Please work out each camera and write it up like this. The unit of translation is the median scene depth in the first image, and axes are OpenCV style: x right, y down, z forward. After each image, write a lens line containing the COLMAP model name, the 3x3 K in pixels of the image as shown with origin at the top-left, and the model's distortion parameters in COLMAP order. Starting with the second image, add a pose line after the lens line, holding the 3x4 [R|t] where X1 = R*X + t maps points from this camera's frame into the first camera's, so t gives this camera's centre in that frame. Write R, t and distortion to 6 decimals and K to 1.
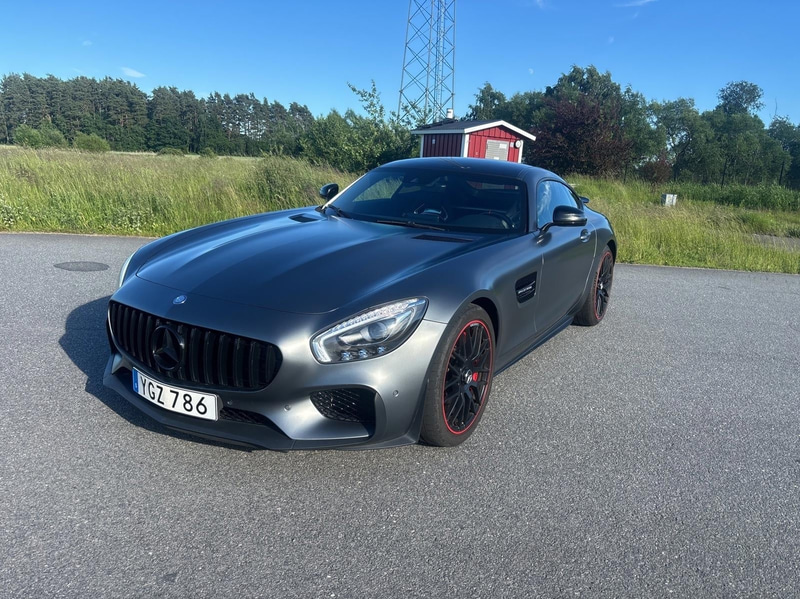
lens RADIAL K [[613.7, 0, 403.8], [0, 613.7, 298.3], [0, 0, 1]] dist [0.037084, -0.045337]
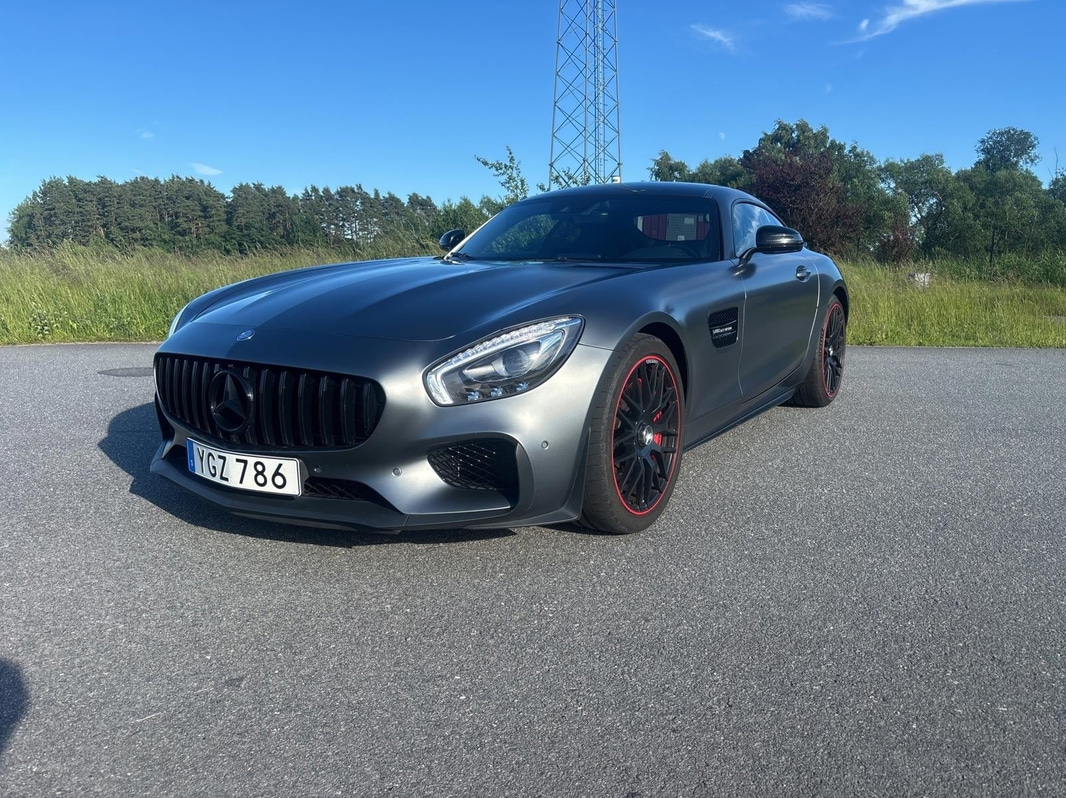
lens RADIAL K [[817.7, 0, 535.5], [0, 817.7, 399.8], [0, 0, 1]] dist [0.037084, -0.045337]
pose [[0.998006, -0.050103, -0.038388, 0.013422], [0.048043, 0.997448, -0.052823, 0.135516], [0.040937, 0.050874, 0.997866, 0.040019]]
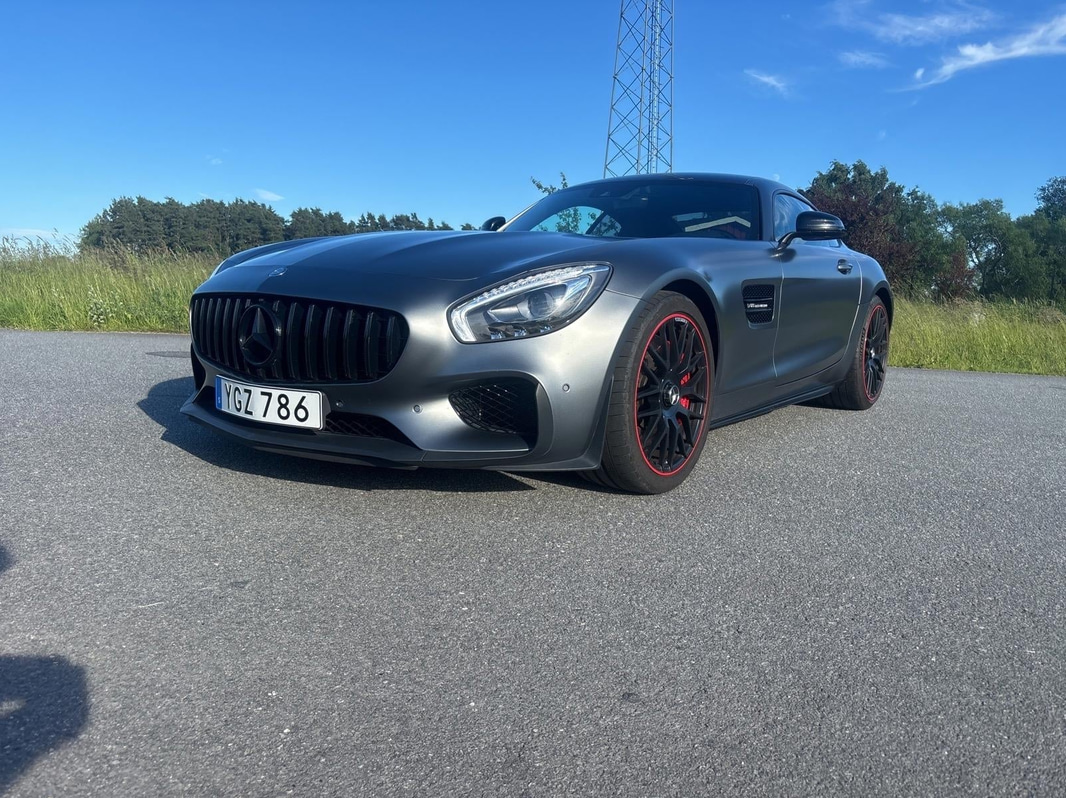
lens RADIAL K [[817.7, 0, 535.8], [0, 817.7, 394.4], [0, 0, 1]] dist [0.037084, -0.045337]
pose [[0.995978, -0.008457, -0.089196, 0.032003], [-0.000336, 0.995176, -0.098101, 0.227786], [0.089596, 0.097736, 0.991171, 0.054473]]
